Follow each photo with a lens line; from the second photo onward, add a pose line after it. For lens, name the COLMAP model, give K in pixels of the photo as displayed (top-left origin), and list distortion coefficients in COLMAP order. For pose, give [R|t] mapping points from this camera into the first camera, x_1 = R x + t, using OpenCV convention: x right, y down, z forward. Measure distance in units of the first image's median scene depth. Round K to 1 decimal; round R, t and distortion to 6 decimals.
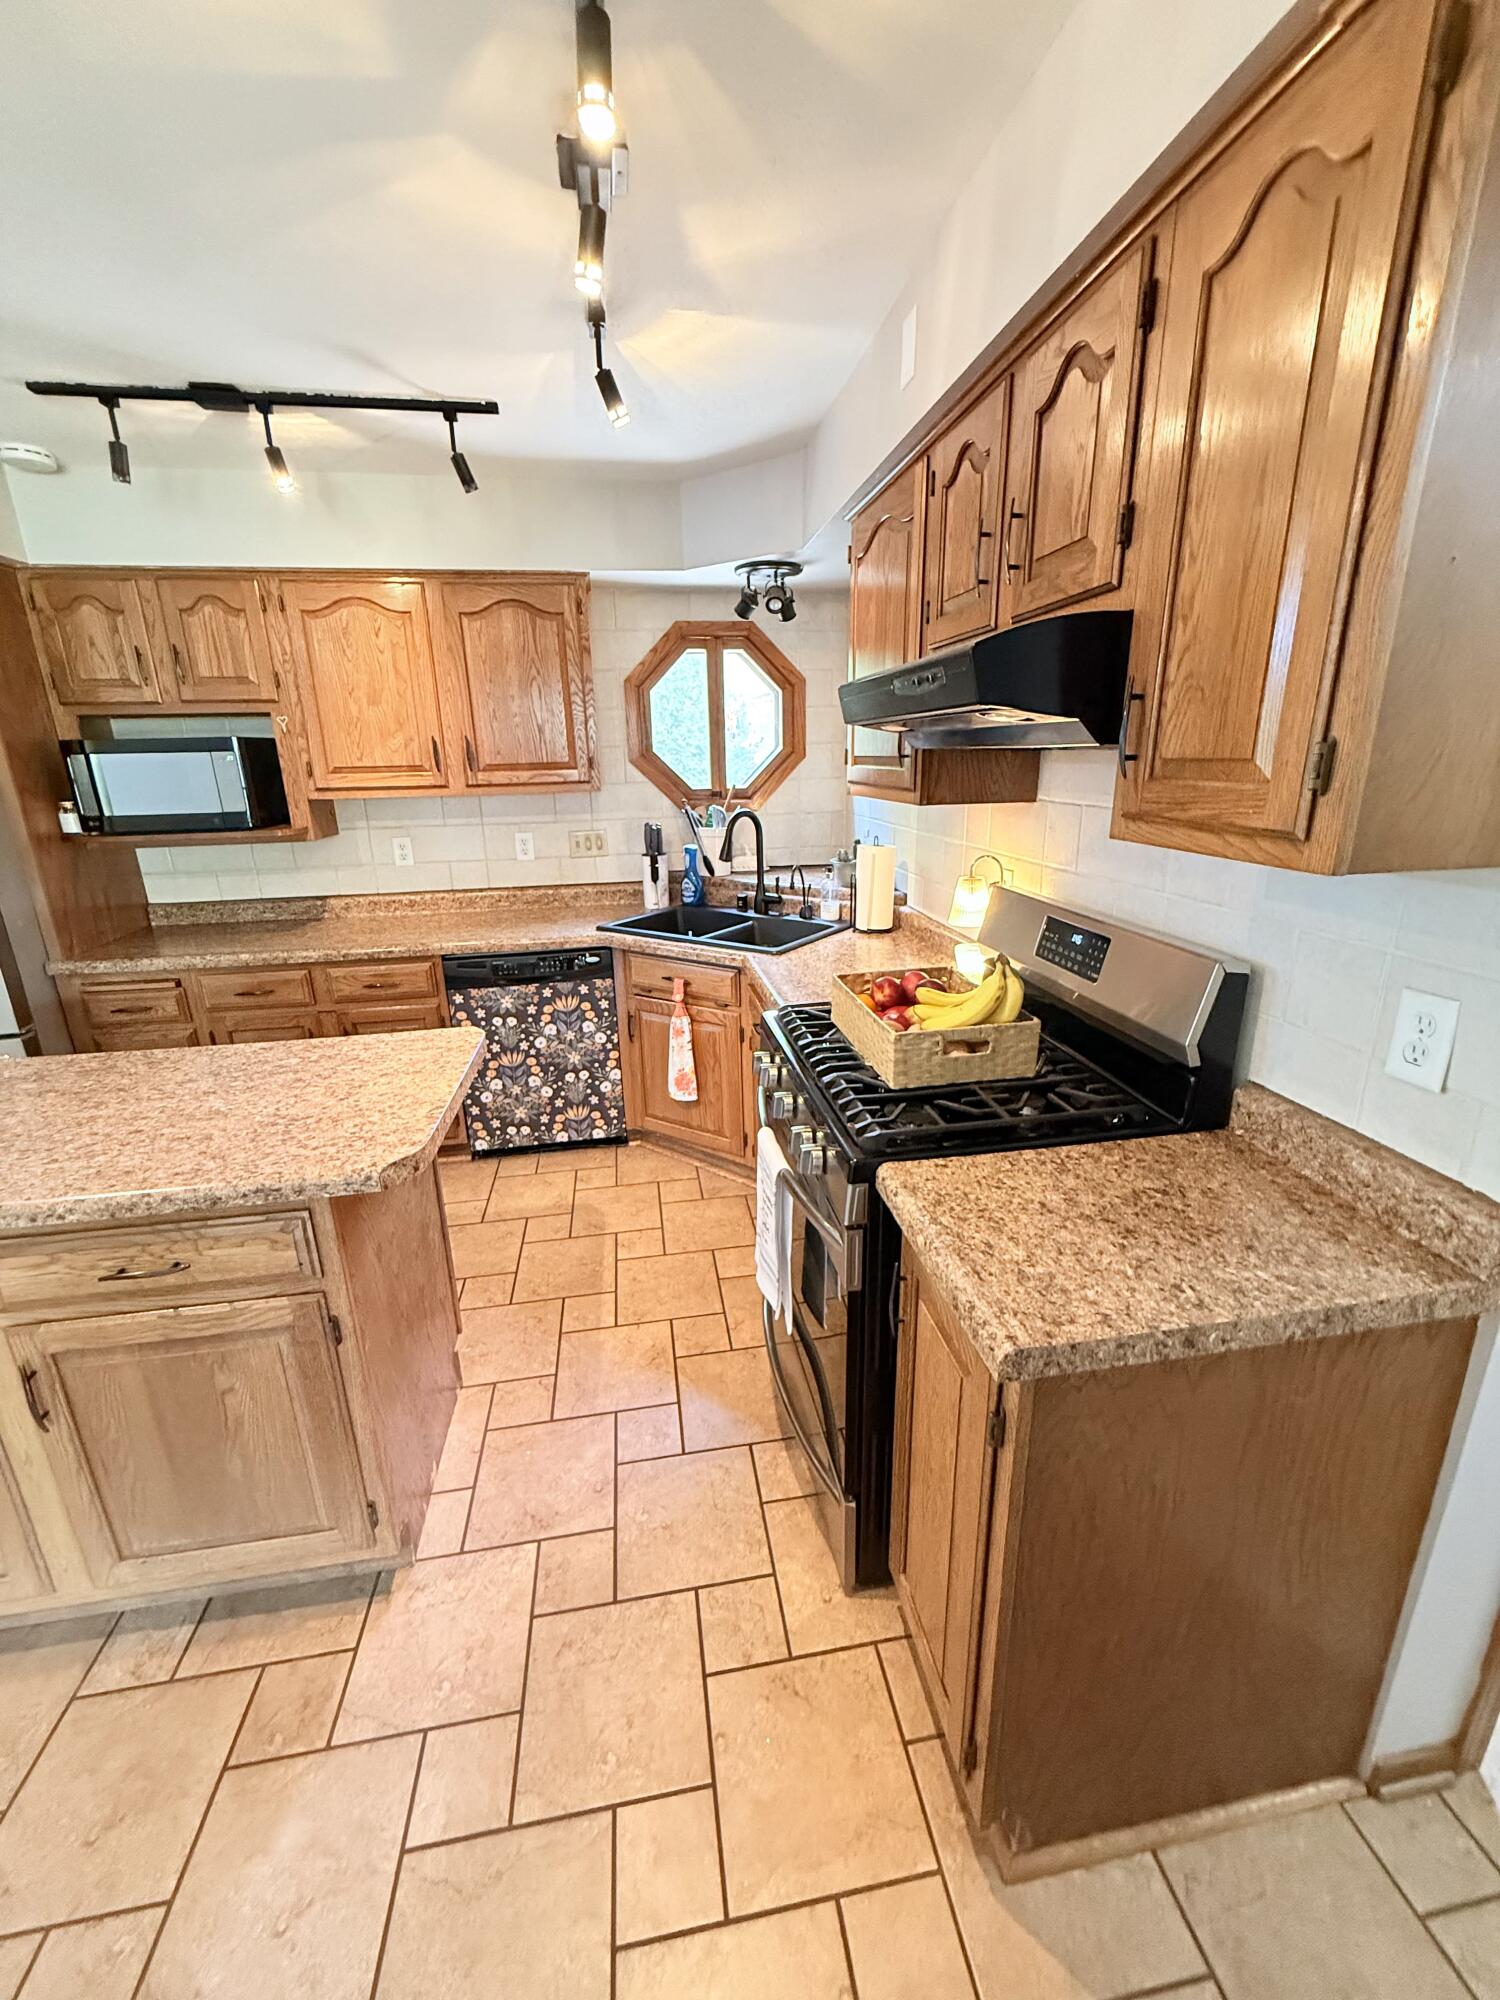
lens RADIAL K [[793.5, 0, 751.1], [0, 793.5, 990.2], [0, 0, 1]] dist [-0.000723, 0.000138]
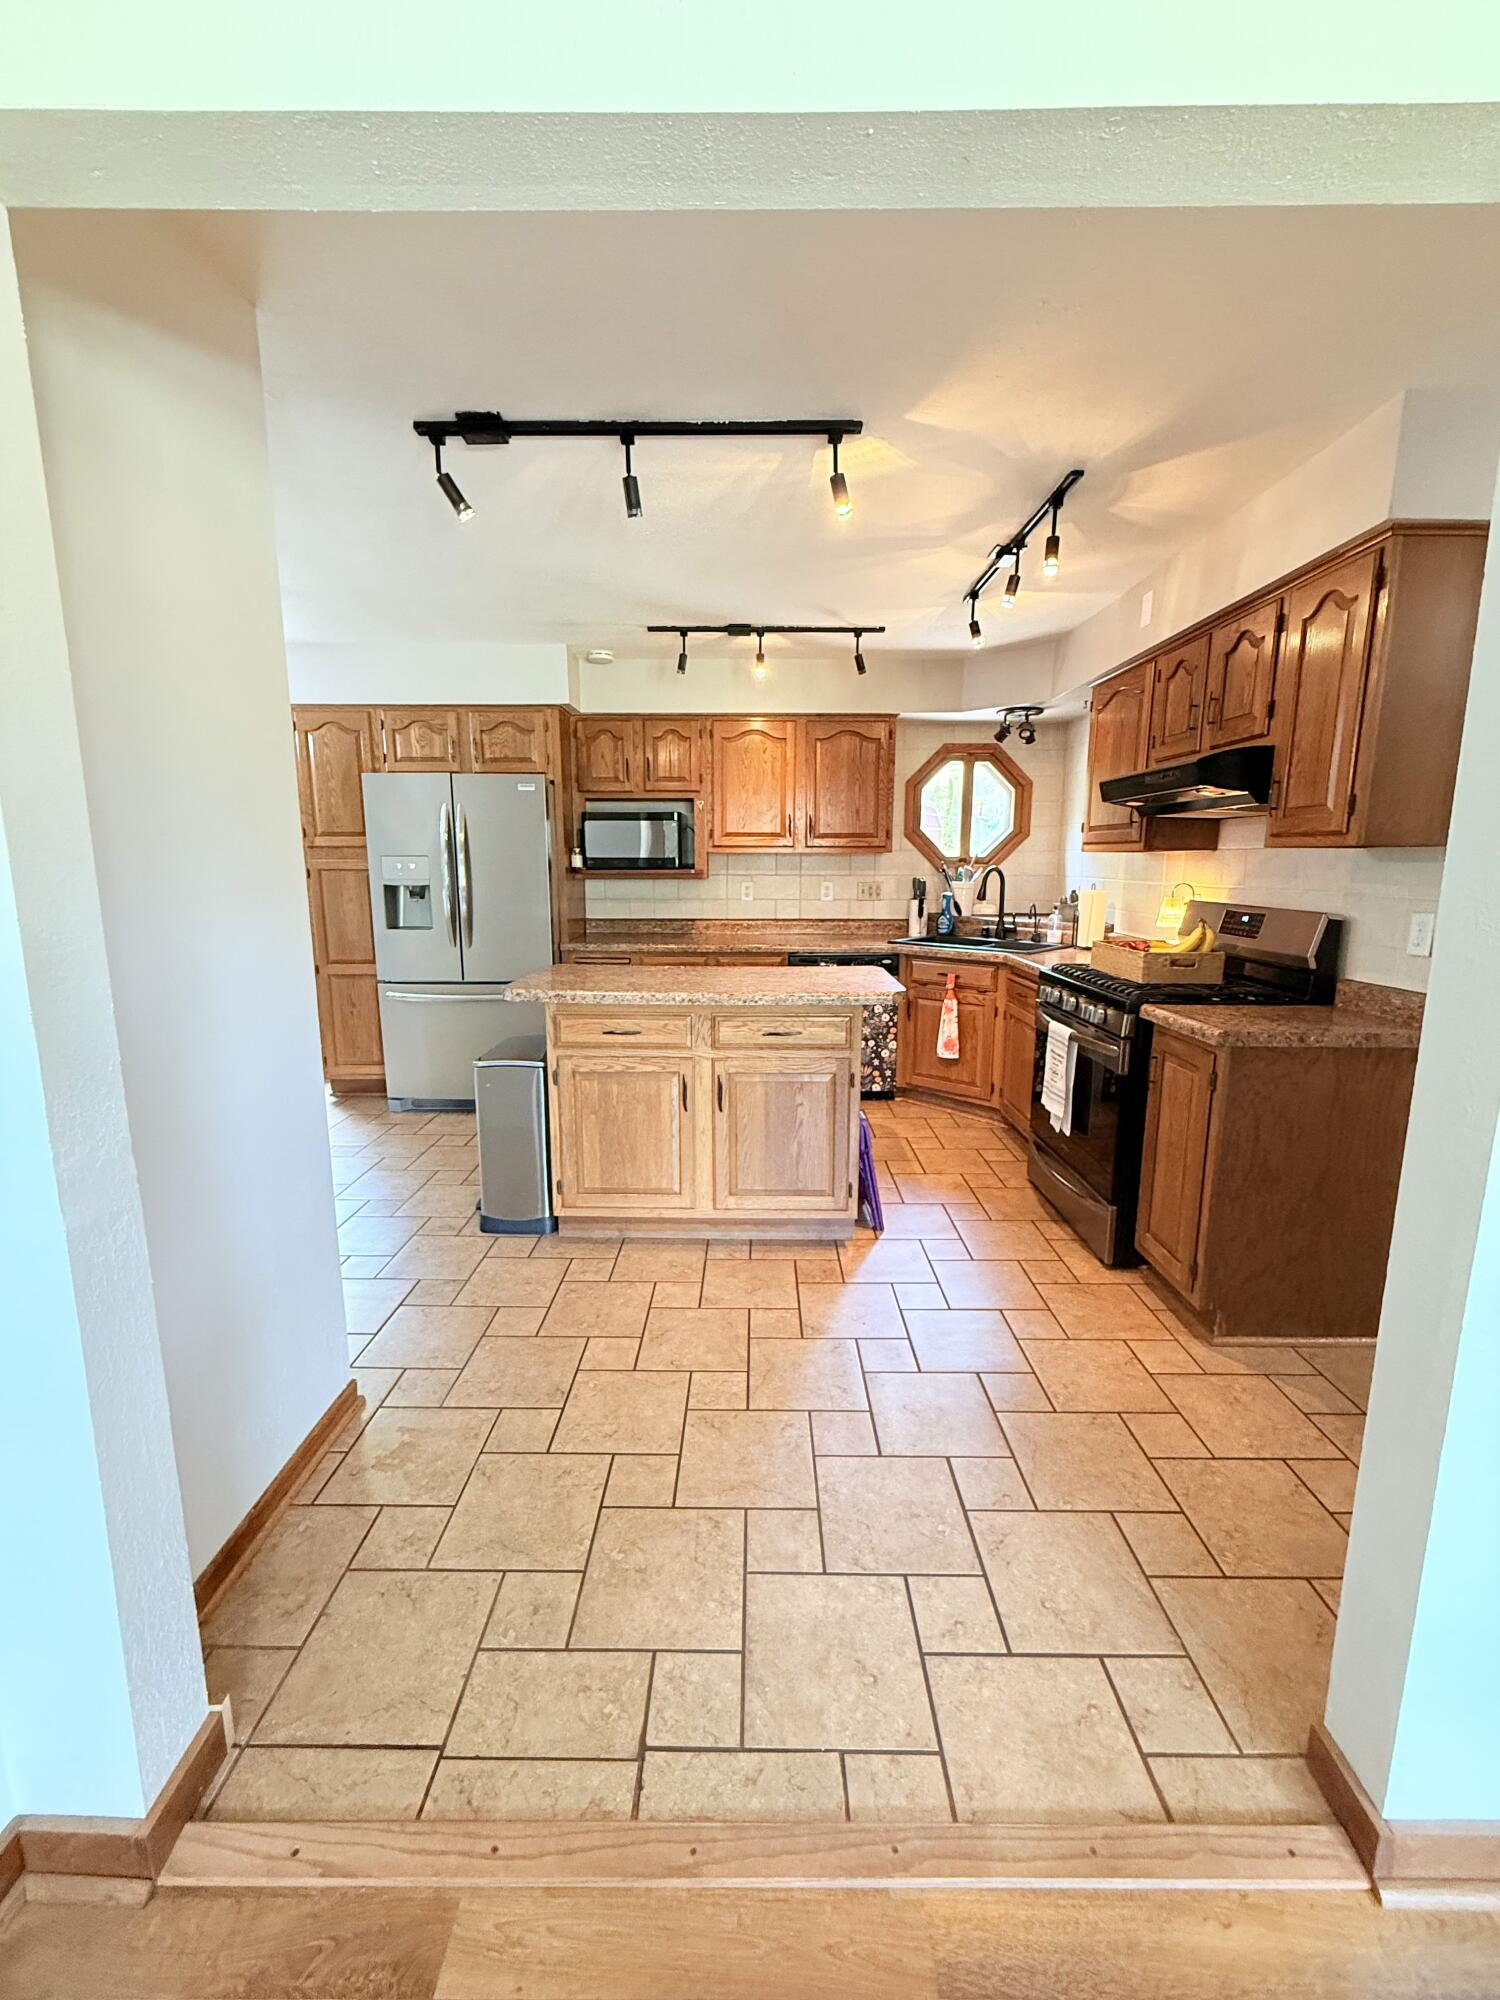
lens RADIAL K [[793.5, 0, 750.0], [0, 793.5, 991.0], [0, 0, 1]] dist [-0.000723, 0.000138]
pose [[0.985845, 0.050532, -0.159864, -0.224415], [-0.070049, 0.990431, -0.118909, 0.221386], [0.152326, 0.128425, 0.979951, -0.510148]]
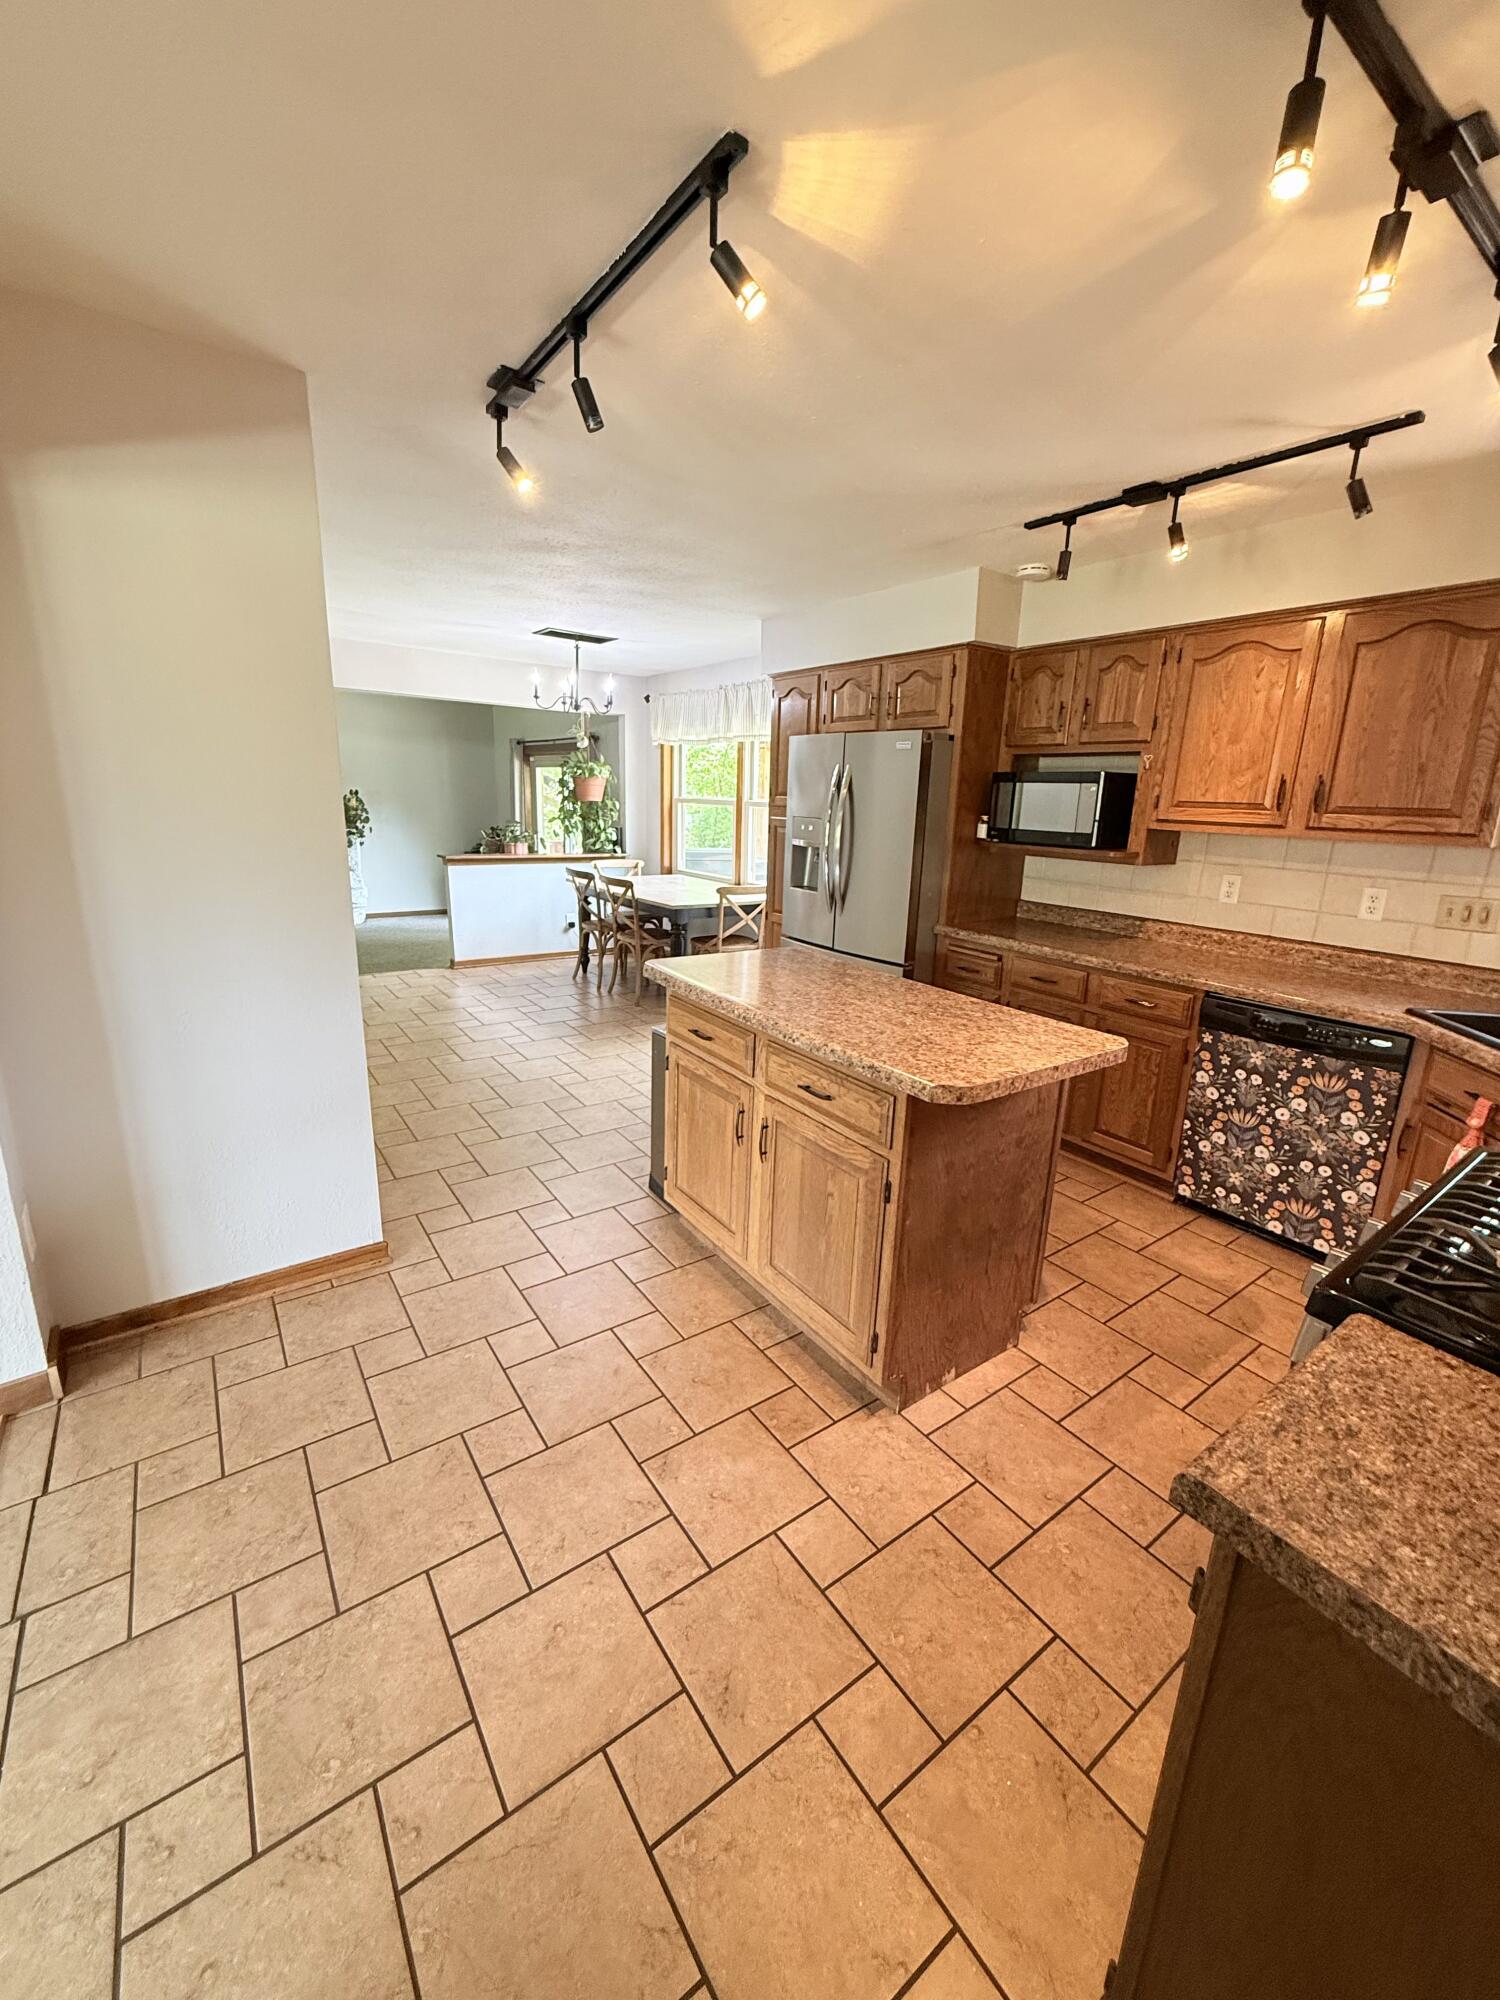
lens RADIAL K [[793.5, 0, 750.6], [0, 793.5, 990.1], [0, 0, 1]] dist [-0.000723, 0.000138]
pose [[0.444795, 0.250868, -0.859780, 0.216906], [-0.296593, 0.947063, 0.122898, 0.001847], [0.845098, 0.200340, 0.495655, 0.027676]]
